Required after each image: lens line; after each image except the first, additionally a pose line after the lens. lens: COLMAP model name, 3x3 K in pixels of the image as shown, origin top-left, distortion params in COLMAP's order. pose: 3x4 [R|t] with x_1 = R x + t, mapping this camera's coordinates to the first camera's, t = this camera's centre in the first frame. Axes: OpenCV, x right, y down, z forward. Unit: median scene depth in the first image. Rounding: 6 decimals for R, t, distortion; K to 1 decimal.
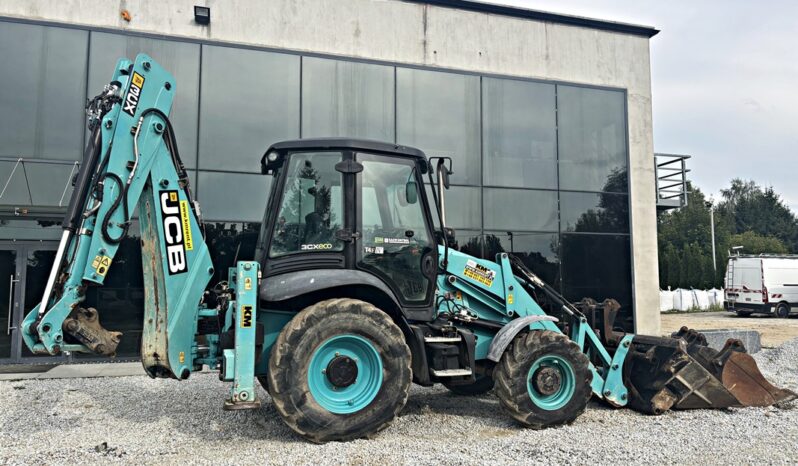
lens RADIAL K [[610.8, 0, 400.9], [0, 610.8, 227.4], [0, 0, 1]] dist [0.020926, -0.002371]
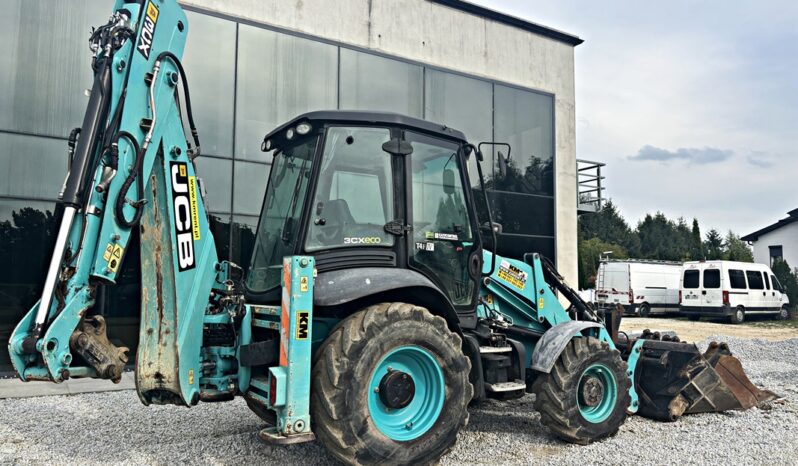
lens RADIAL K [[610.5, 0, 399.9], [0, 610.5, 234.3], [0, 0, 1]] dist [0.018807, -0.000111]
pose [[0.969276, 0.031062, 0.244006, -0.283383], [-0.034274, 0.999373, 0.008927, 0.013746], [-0.243575, -0.017015, 0.969733, 0.176736]]
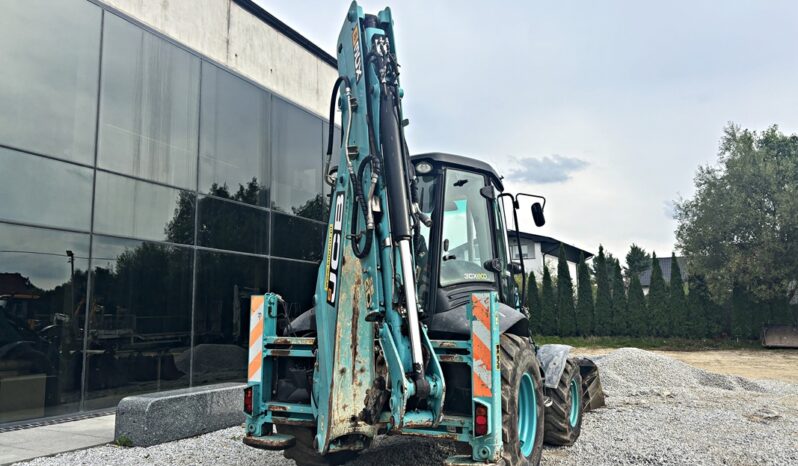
lens RADIAL K [[609.3, 0, 396.6], [0, 609.3, 232.8], [0, 0, 1]] dist [0.028140, -0.004222]
pose [[0.694912, 0.093960, 0.712929, -0.845926], [-0.066539, 0.995575, -0.066353, 0.034226], [-0.716009, -0.001328, 0.698090, 0.441278]]
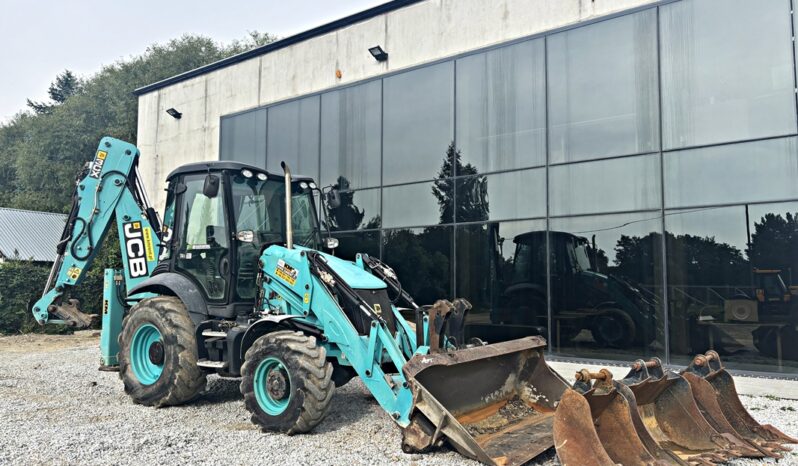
lens RADIAL K [[605.8, 0, 400.2], [0, 605.8, 235.0], [0, 0, 1]] dist [0.021164, 0.000923]
pose [[0.592266, -0.068739, -0.802805, 1.153149], [0.080678, 0.996406, -0.025796, 0.060239], [0.801693, -0.049491, 0.595683, 0.616345]]
